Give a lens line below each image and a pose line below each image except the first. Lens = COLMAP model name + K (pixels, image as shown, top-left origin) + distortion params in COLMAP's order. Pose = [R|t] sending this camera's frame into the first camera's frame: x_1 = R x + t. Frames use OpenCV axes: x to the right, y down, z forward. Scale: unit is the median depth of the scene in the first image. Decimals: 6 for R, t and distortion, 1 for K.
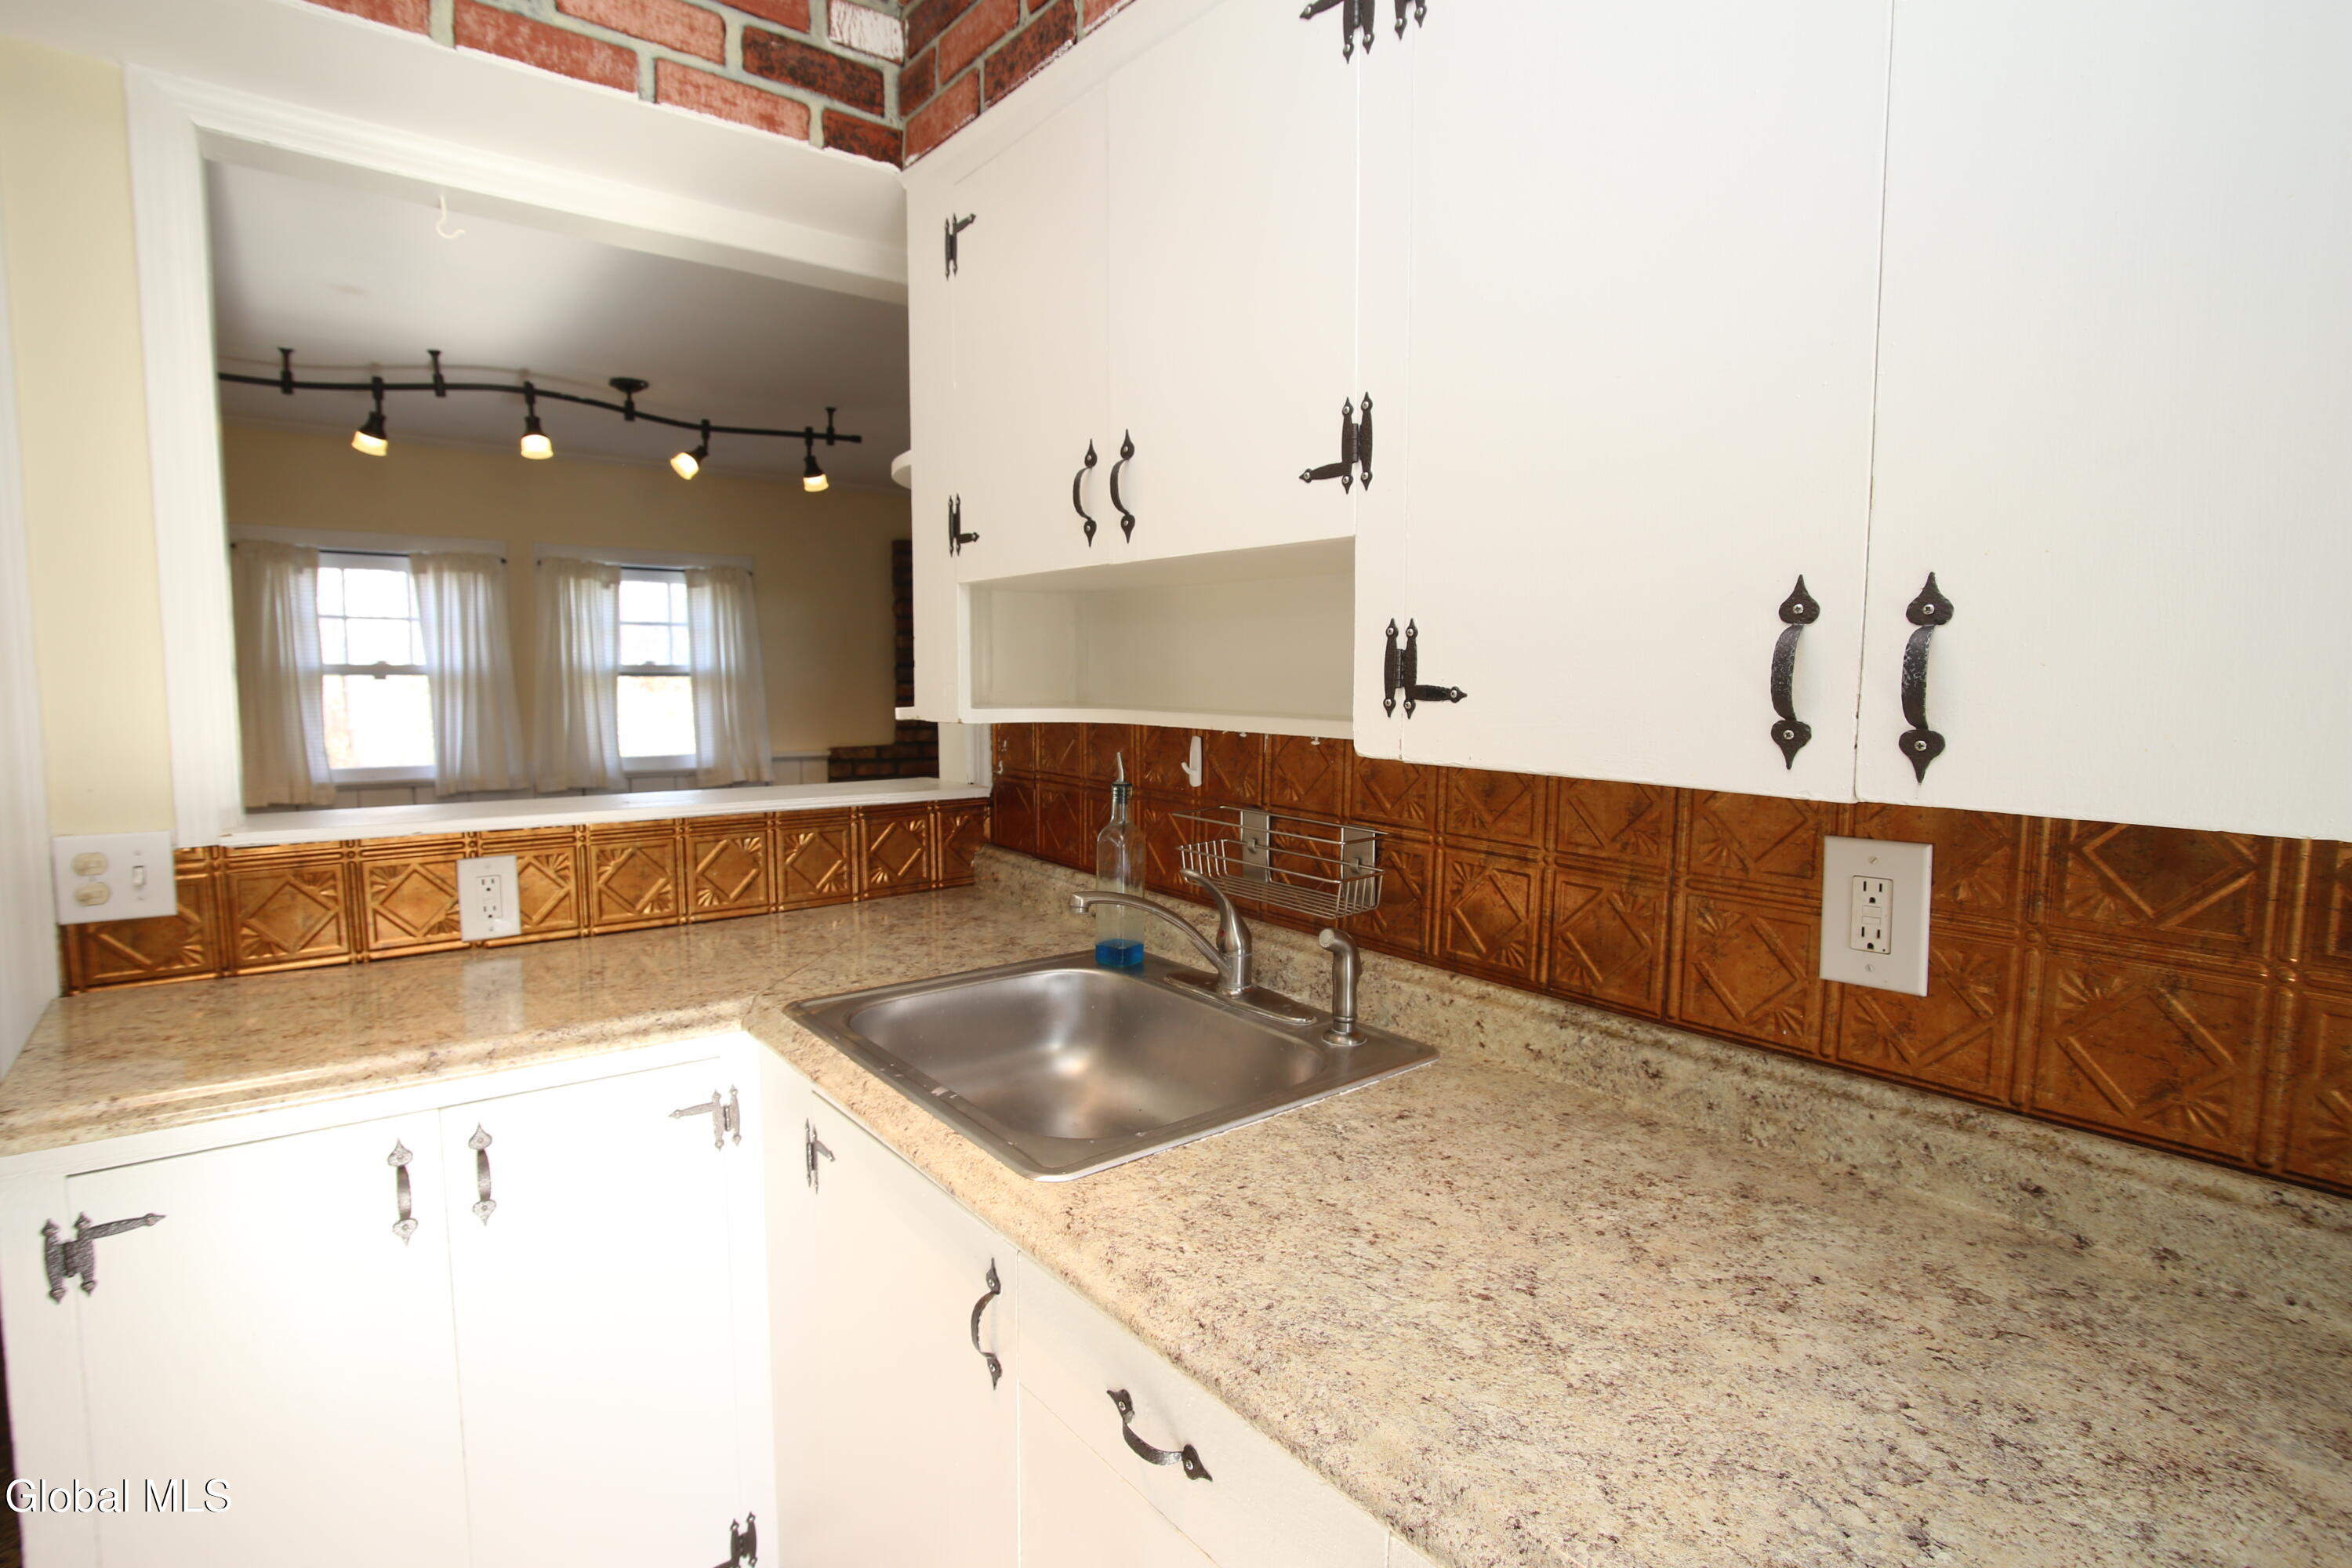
lens RADIAL K [[1151.1, 0, 1178.6], [0, 1151.1, 778.4], [0, 0, 1]] dist [-0.057166, 0.021980]
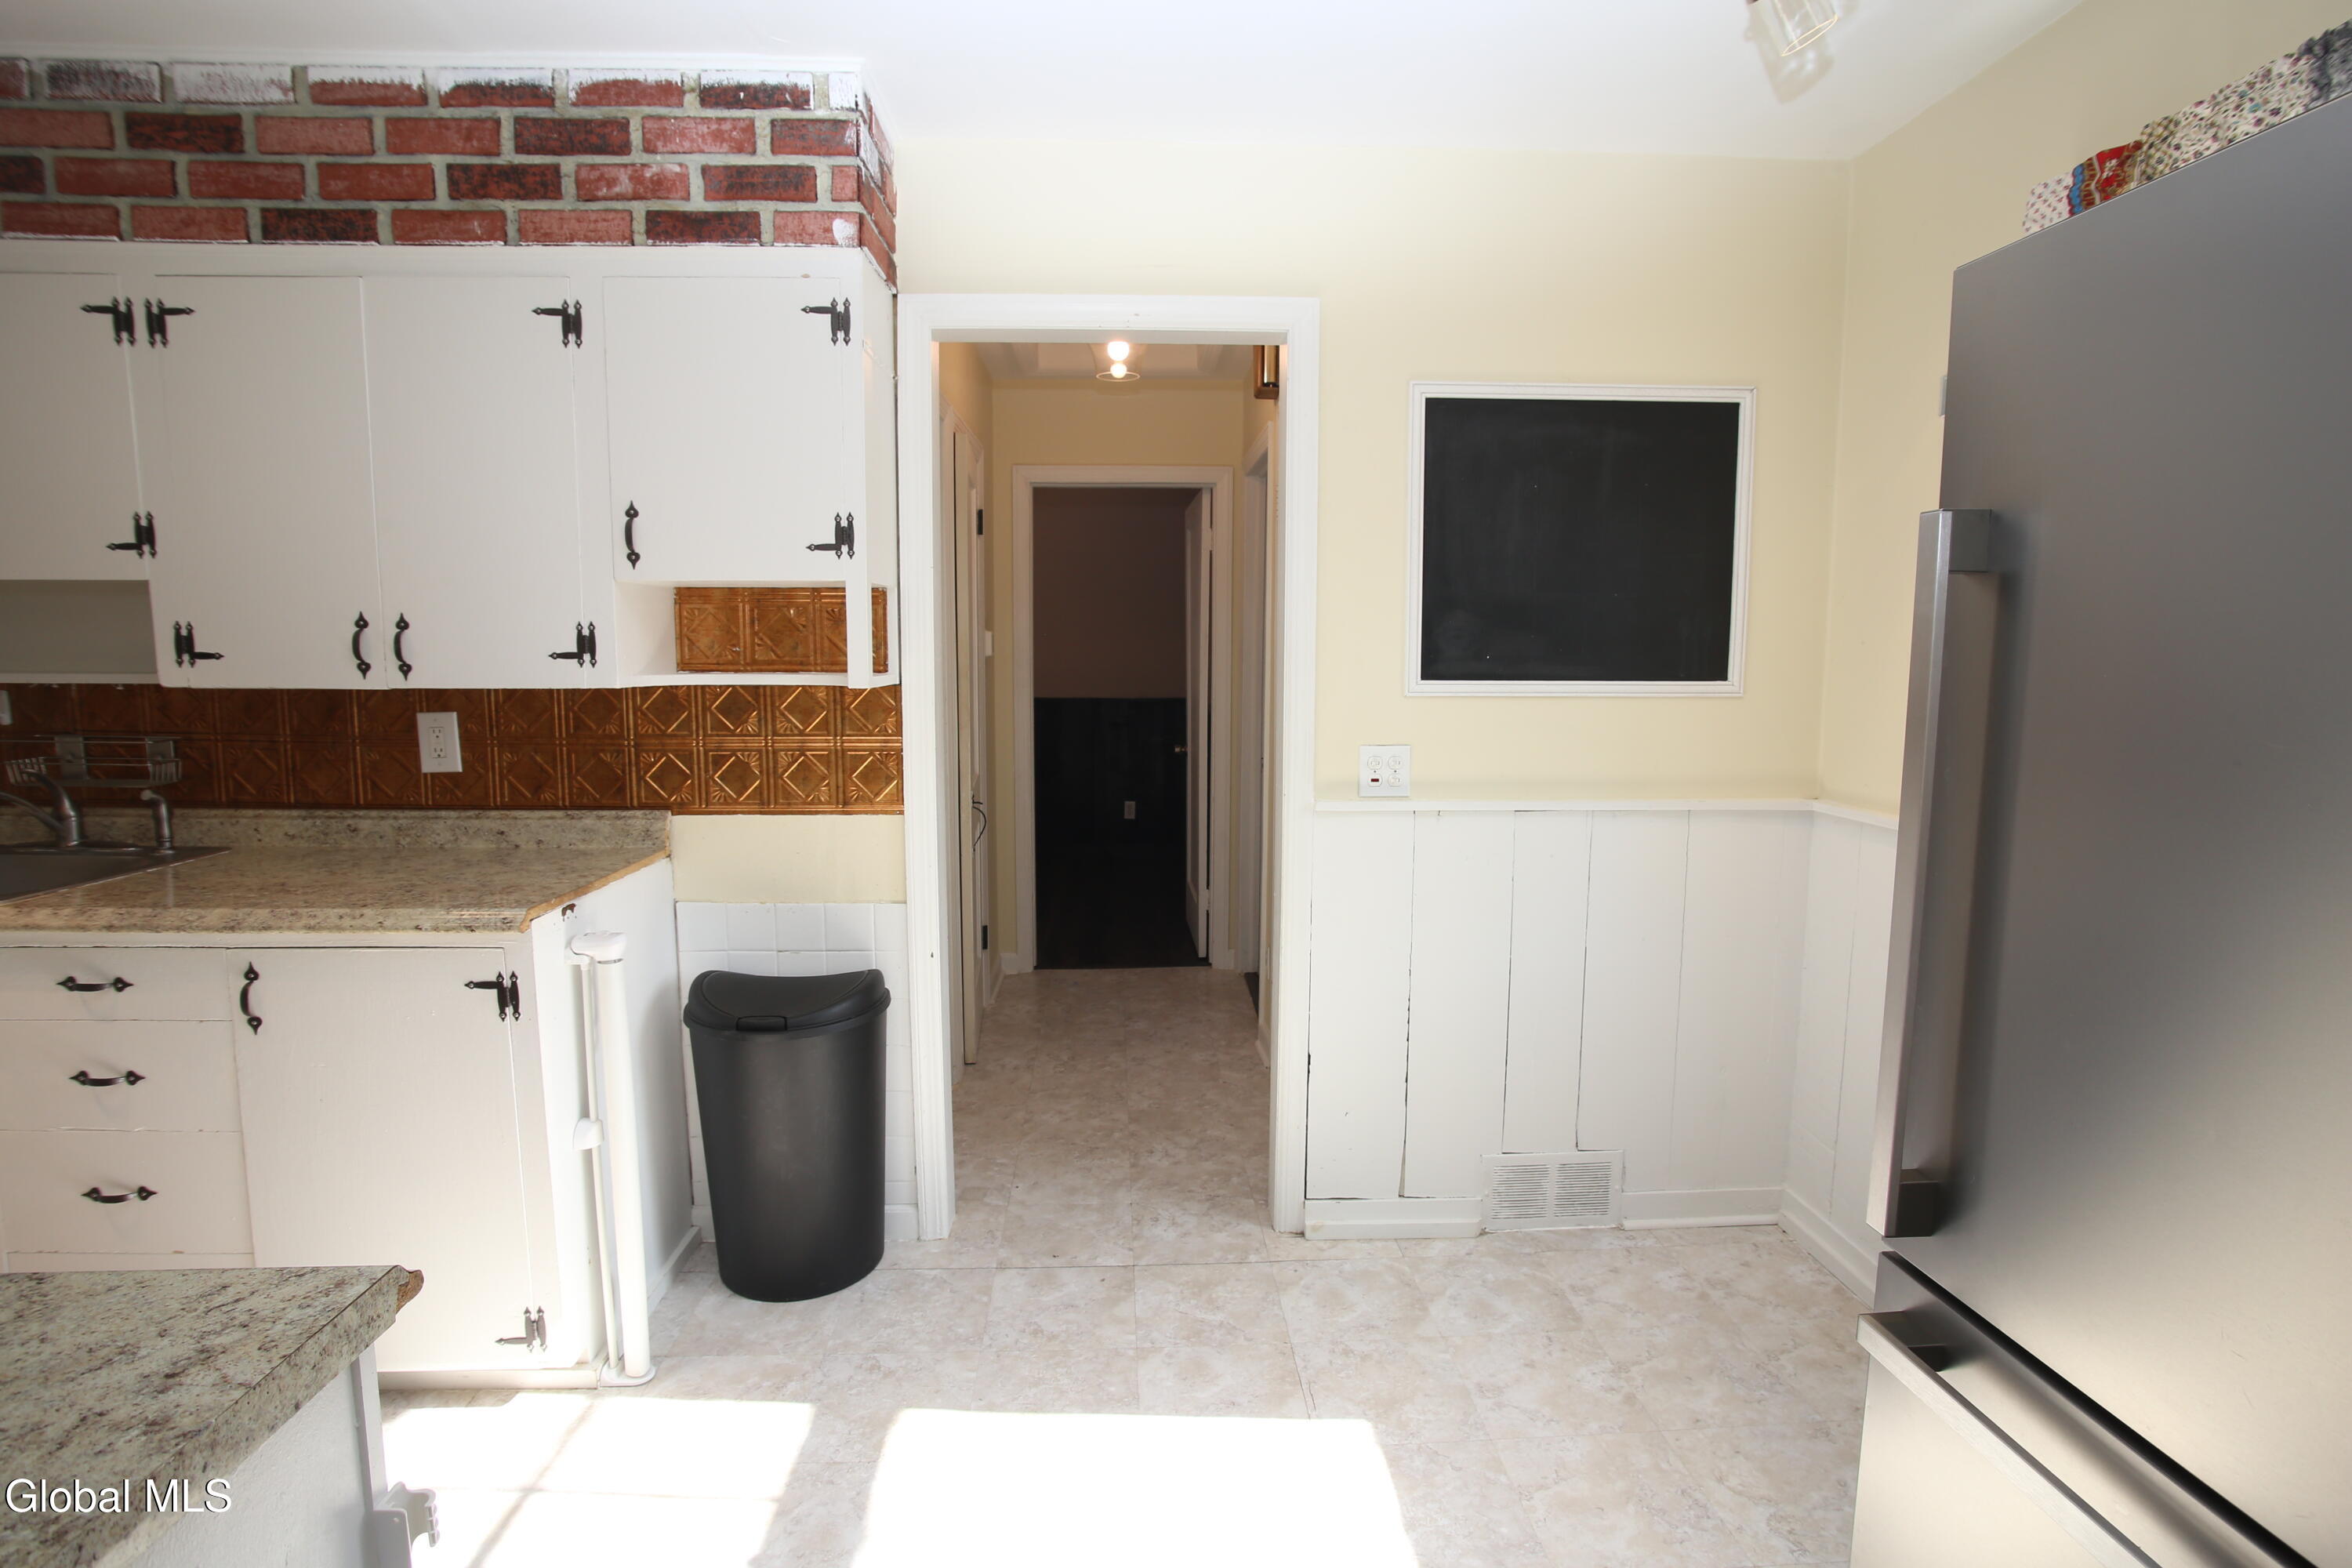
lens RADIAL K [[1151.1, 0, 1178.5], [0, 1151.1, 777.9], [0, 0, 1]] dist [-0.057166, 0.021980]
pose [[0.593941, -0.095065, 0.798872, -0.332577], [0.070494, 0.995324, 0.066032, 0.124273], [-0.801414, 0.017097, 0.597865, -1.470884]]
